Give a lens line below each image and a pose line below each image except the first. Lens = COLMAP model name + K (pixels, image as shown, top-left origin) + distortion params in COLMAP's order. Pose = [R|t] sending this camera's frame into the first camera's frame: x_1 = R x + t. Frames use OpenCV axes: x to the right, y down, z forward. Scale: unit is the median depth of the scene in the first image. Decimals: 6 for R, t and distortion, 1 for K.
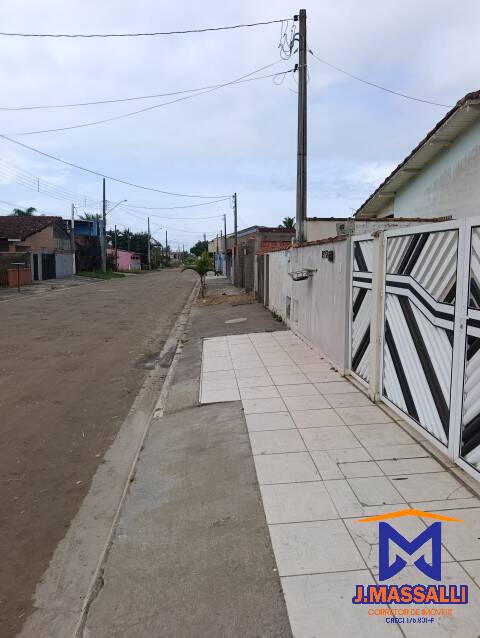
lens RADIAL K [[448.1, 0, 238.2], [0, 448.1, 315.7], [0, 0, 1]] dist [0.011039, -0.035587]
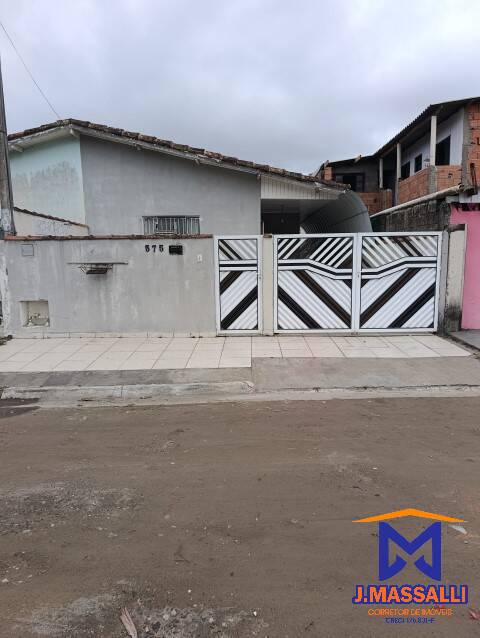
lens RADIAL K [[448.1, 0, 239.6], [0, 448.1, 319.5], [0, 0, 1]] dist [0.011039, -0.035587]
pose [[0.064863, -0.133037, 0.988986, -1.332016], [0.139221, 0.982587, 0.123045, -0.090623], [-0.988135, 0.129707, 0.082255, 0.950925]]
